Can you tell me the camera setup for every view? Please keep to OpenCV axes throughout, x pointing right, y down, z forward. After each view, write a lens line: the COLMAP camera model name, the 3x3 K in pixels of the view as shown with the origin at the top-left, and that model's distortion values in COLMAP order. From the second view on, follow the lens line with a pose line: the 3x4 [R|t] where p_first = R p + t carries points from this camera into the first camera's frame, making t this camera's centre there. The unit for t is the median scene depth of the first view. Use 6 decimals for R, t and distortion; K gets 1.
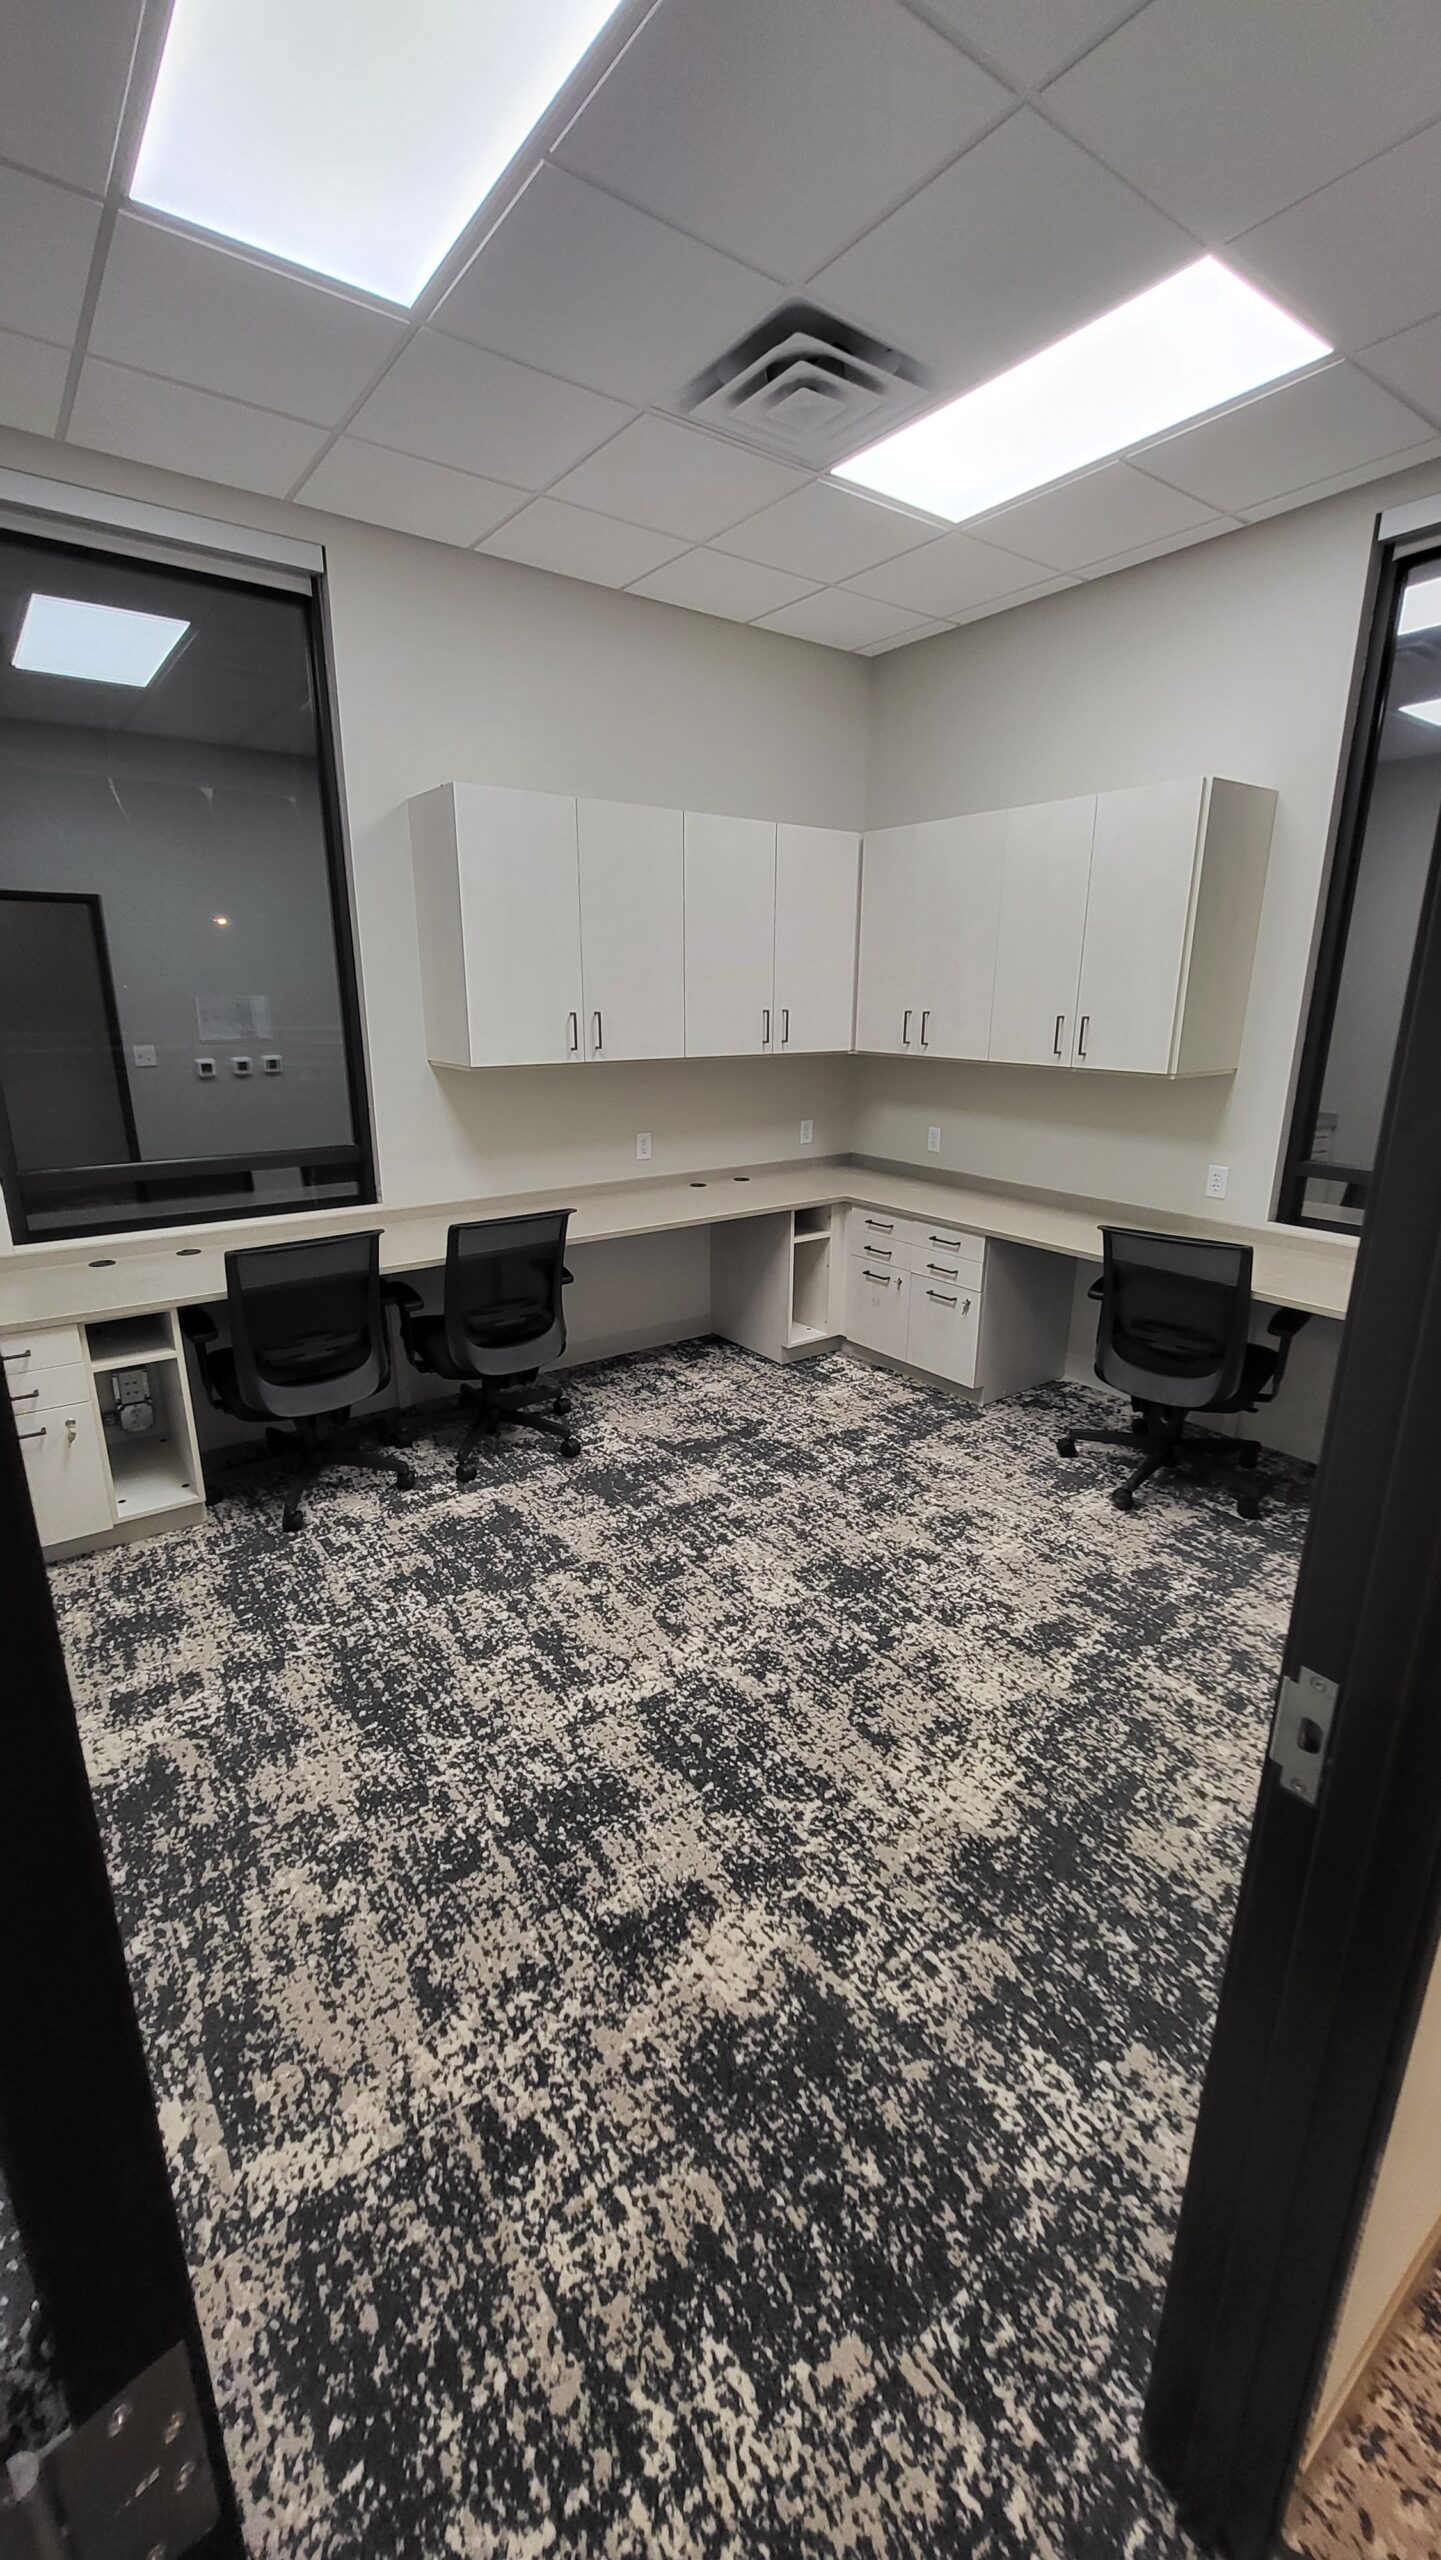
lens RADIAL K [[1021.4, 0, 709.9], [0, 1021.4, 1301.0], [0, 0, 1]] dist [-0.001032, -0.000289]
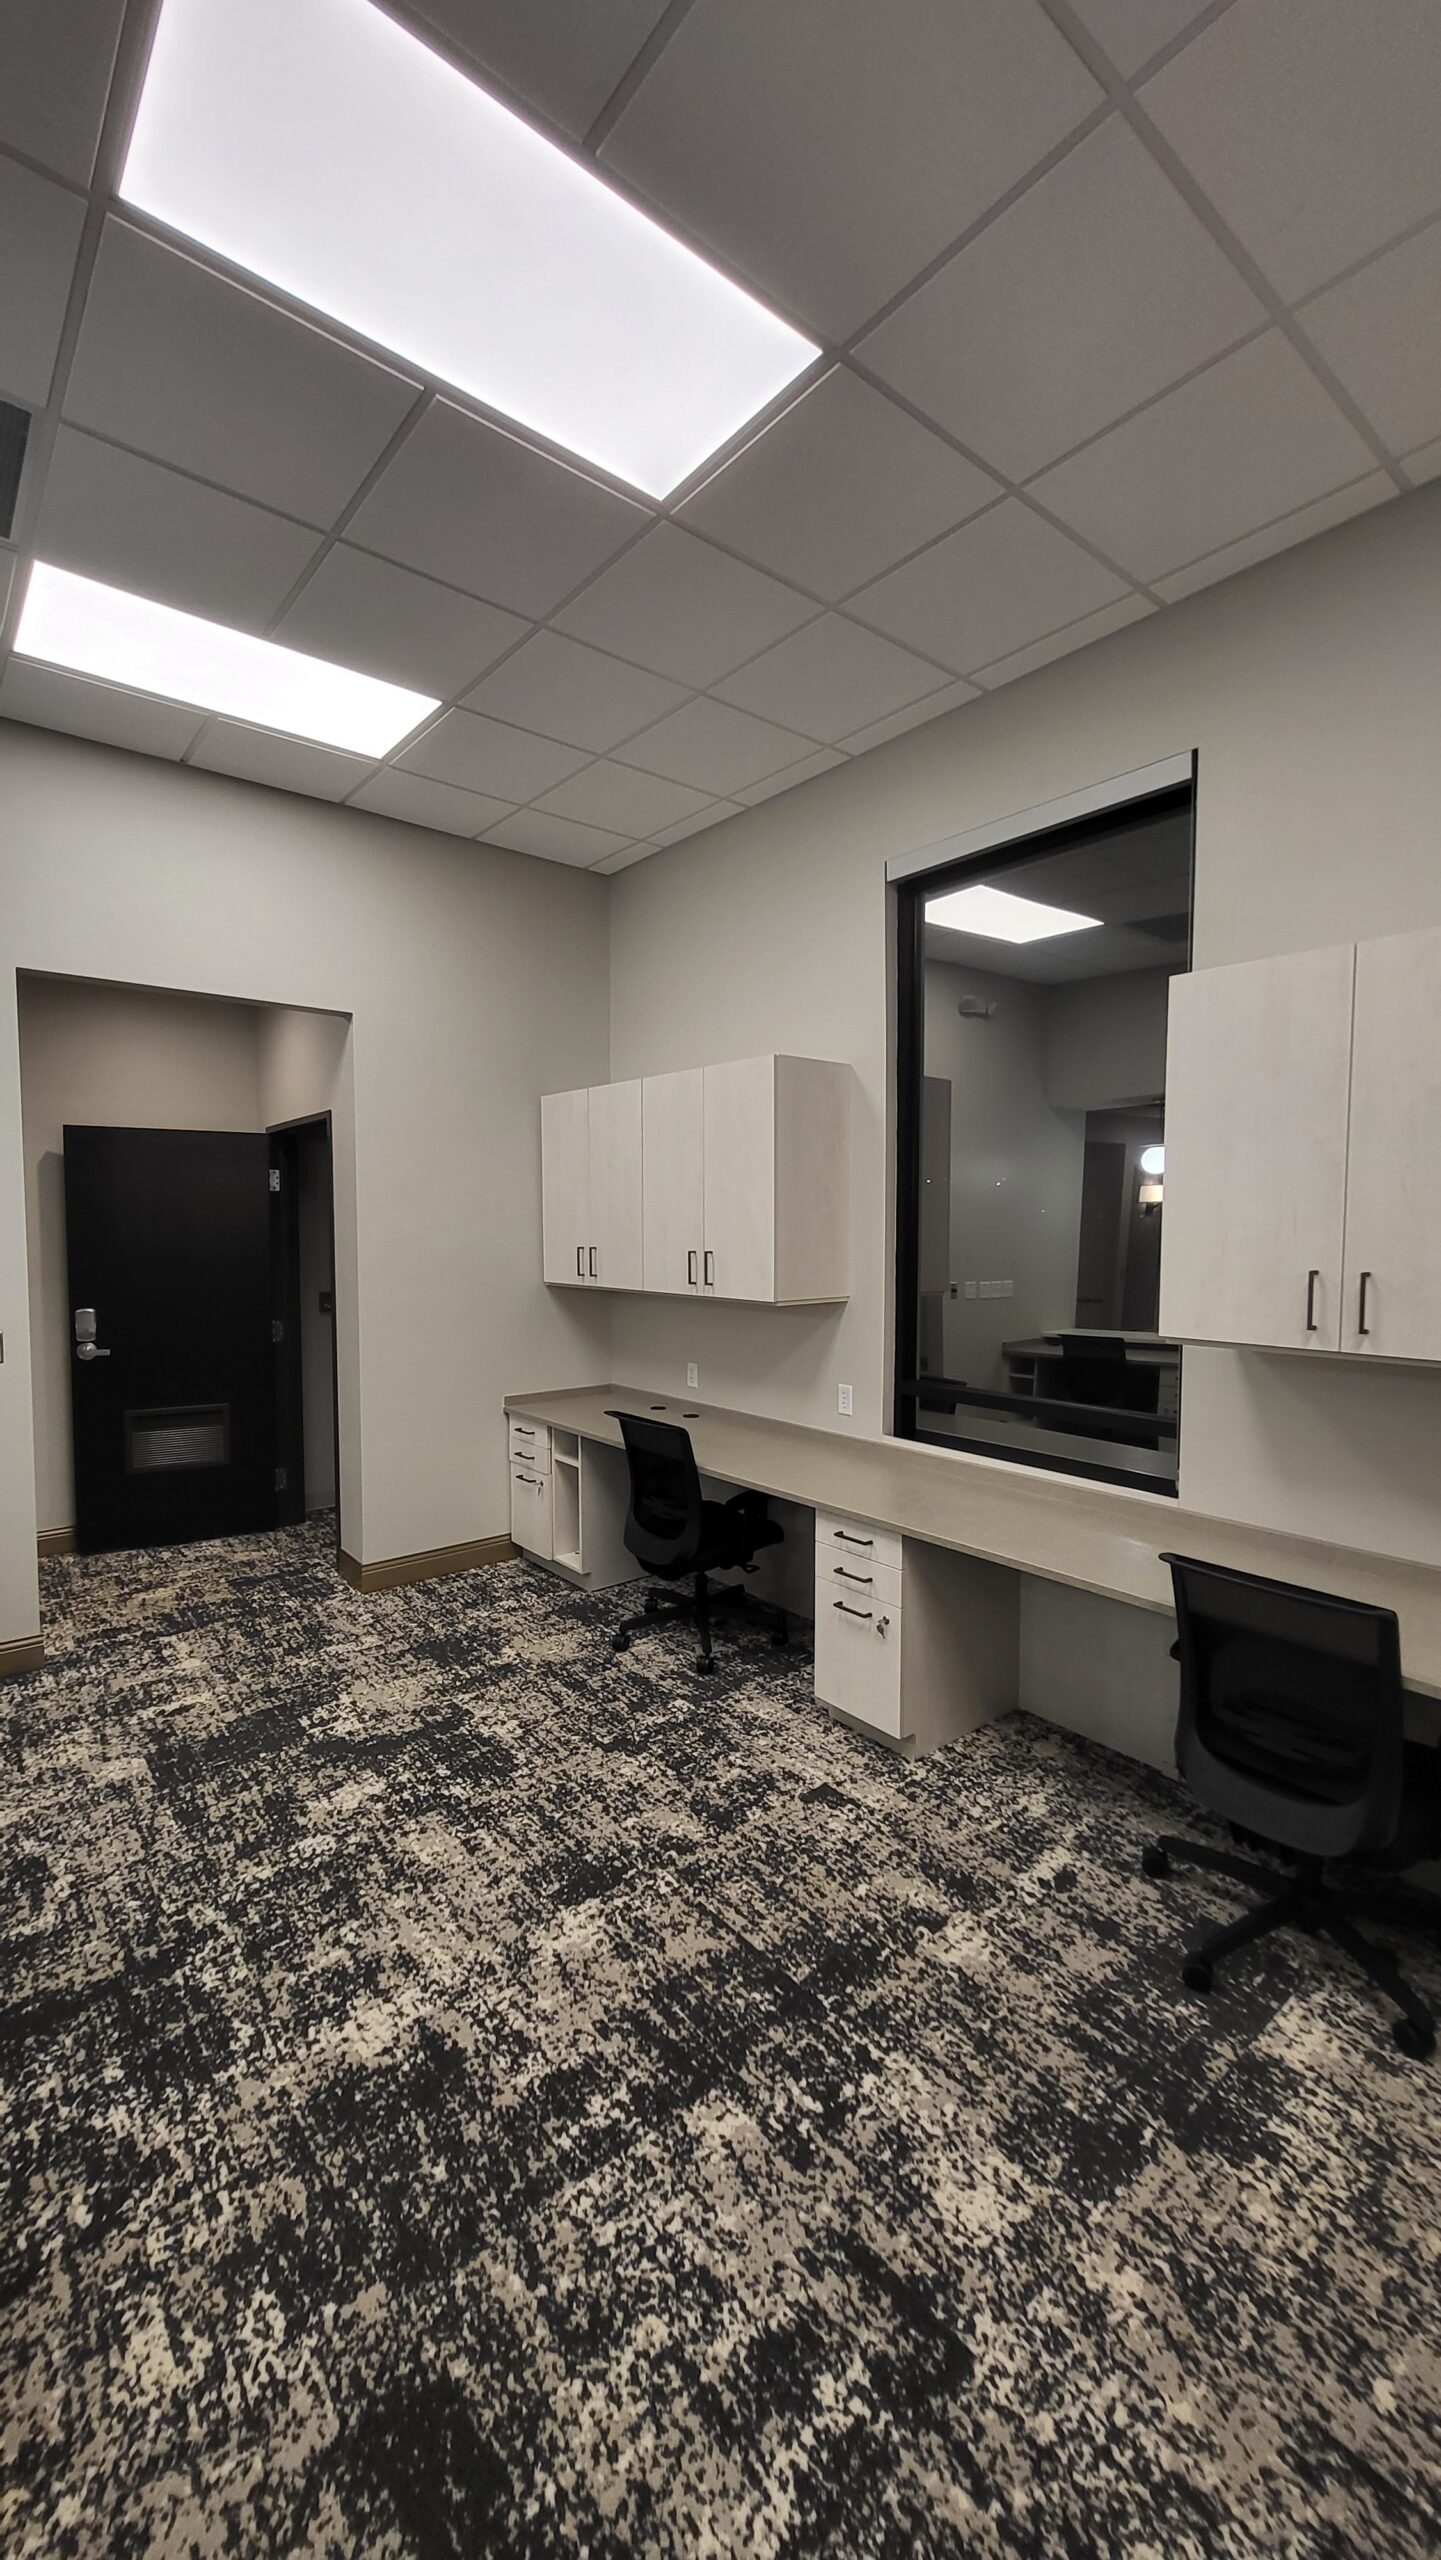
lens RADIAL K [[1021.4, 0, 731.5], [0, 1021.4, 1279.3], [0, 0, 1]] dist [-0.001032, -0.000289]
pose [[0.997562, 0.007886, 0.069336, 0.419755], [0.008862, 0.971235, -0.237959, 0.108586], [-0.069218, 0.237994, 0.968797, -0.471214]]
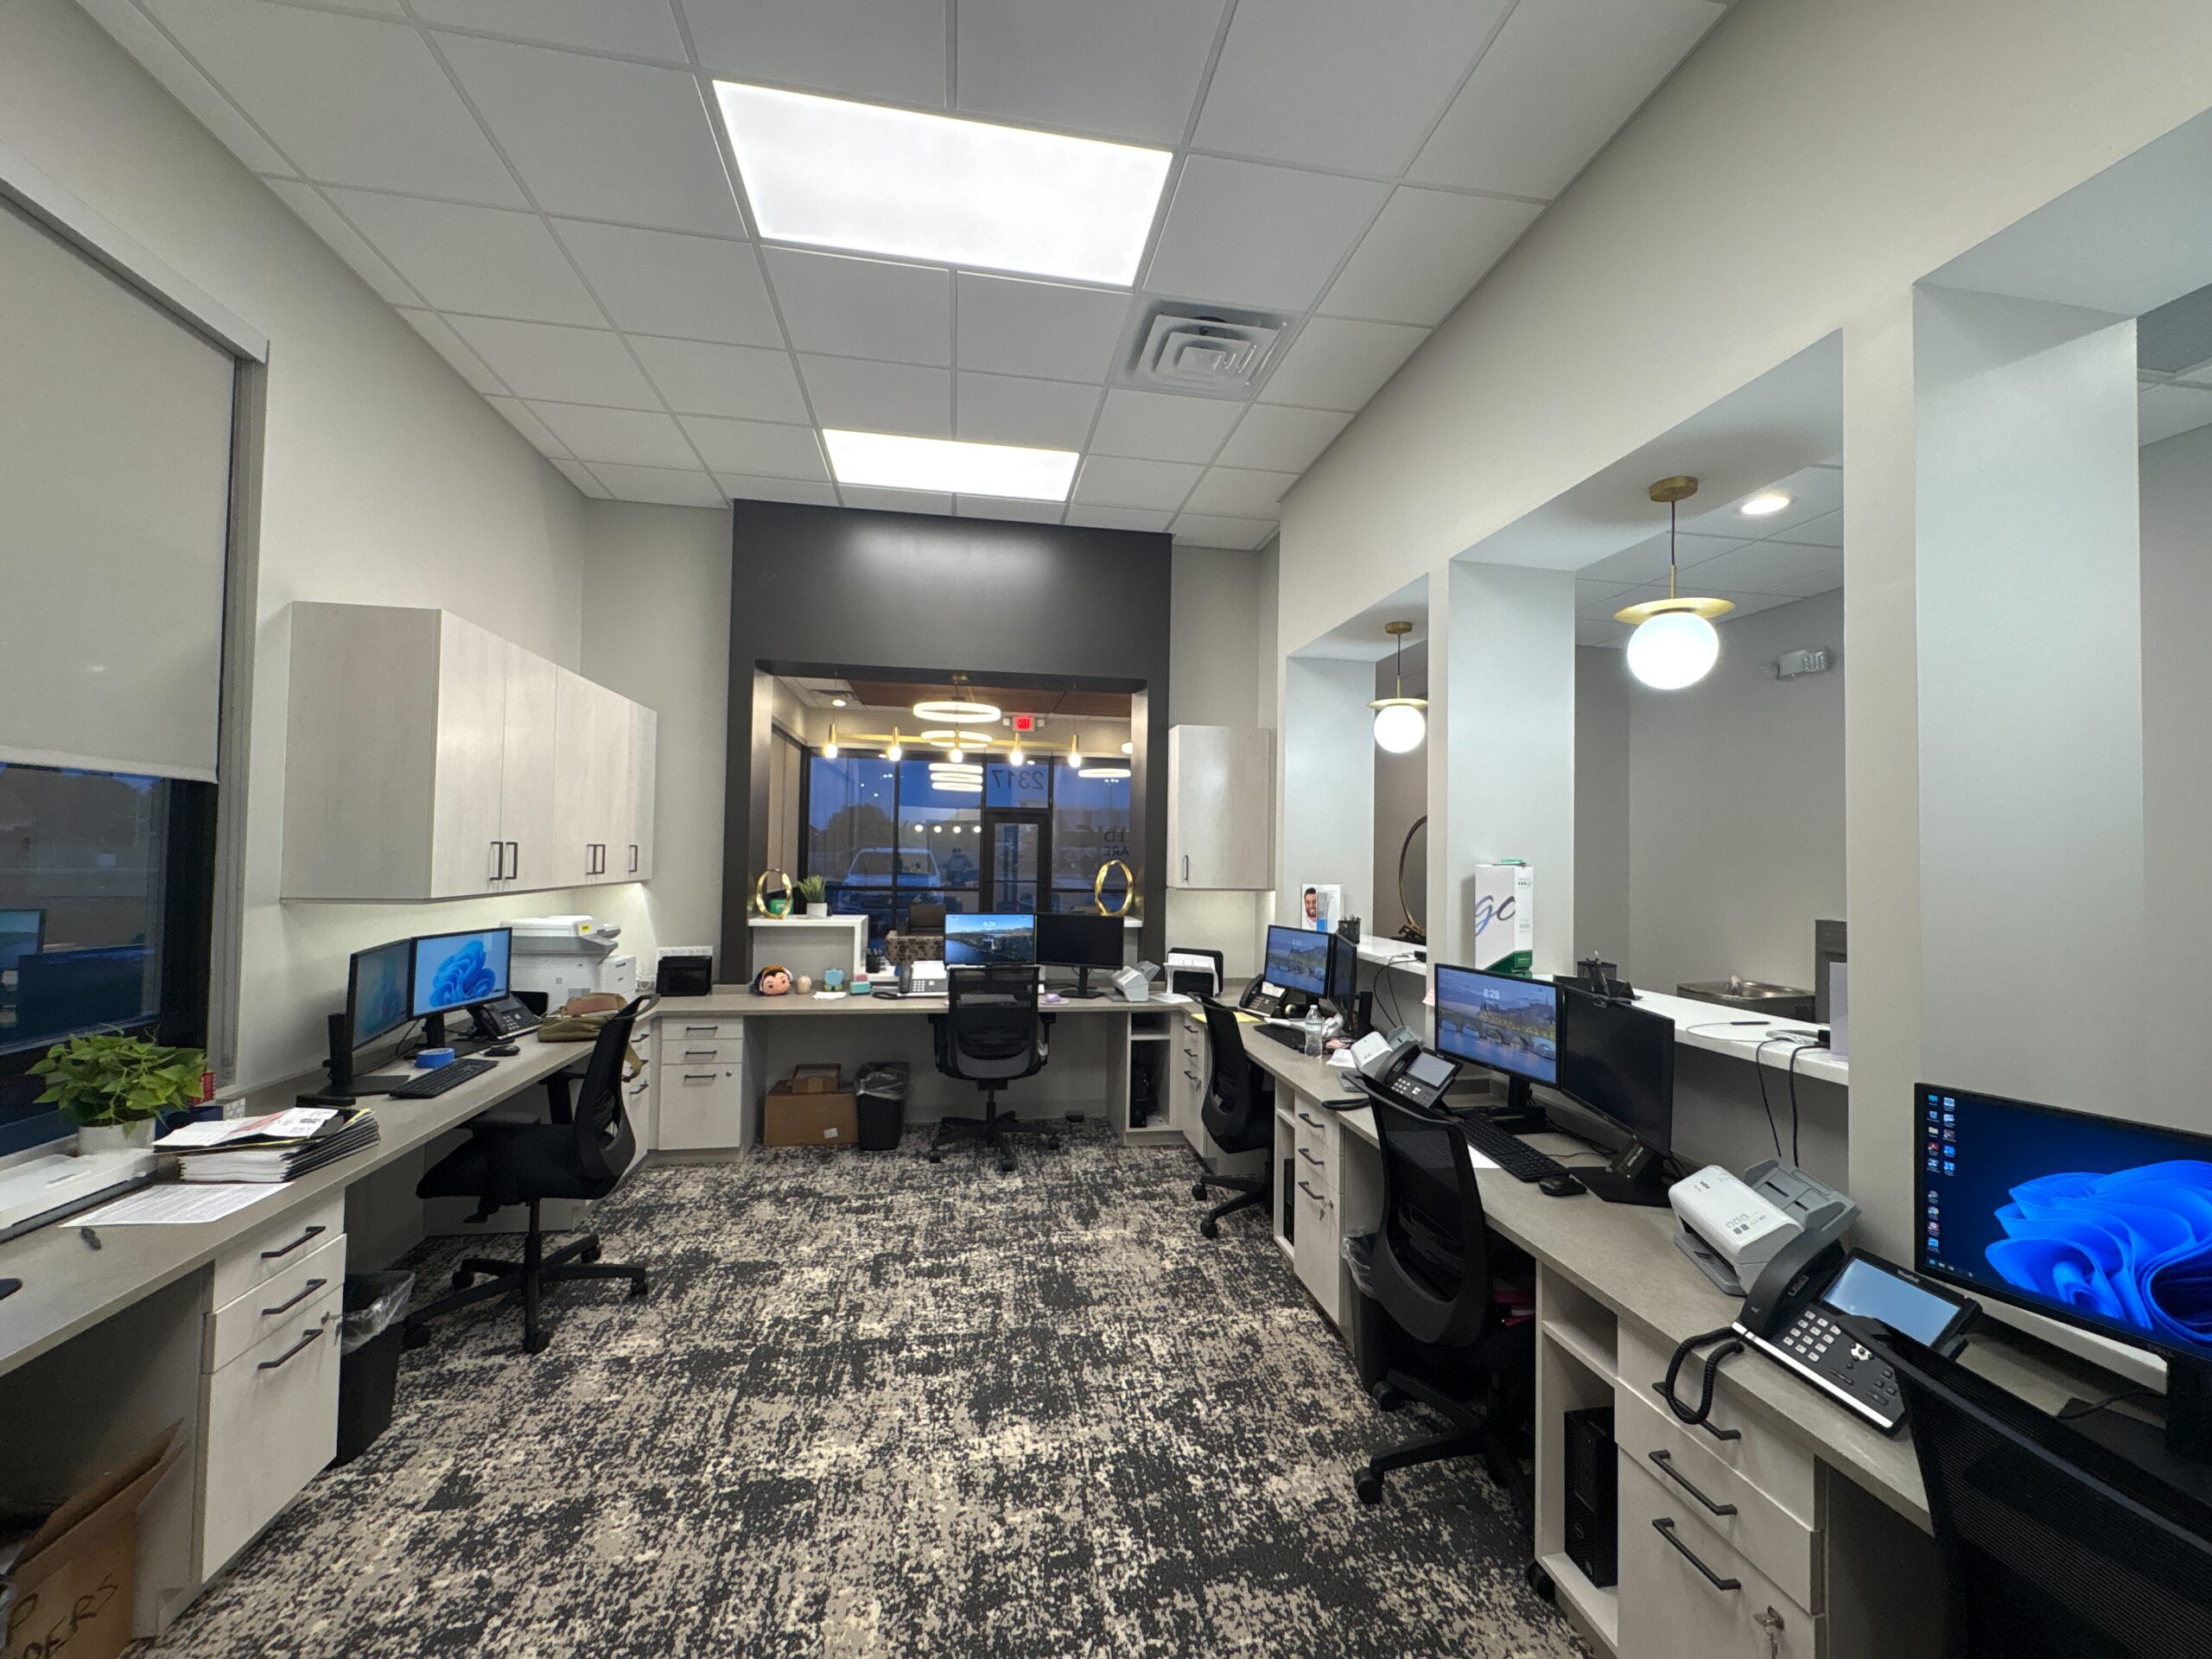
lens RADIAL K [[877.5, 0, 1088.0], [0, 877.5, 831.7], [0, 0, 1]] dist [-0.000535, 0.000300]
pose [[-0.888395, 0.006008, 0.459040, -0.834681], [0.126082, 0.964658, 0.231385, -0.622461], [-0.441426, 0.263438, -0.857755, 2.238825]]
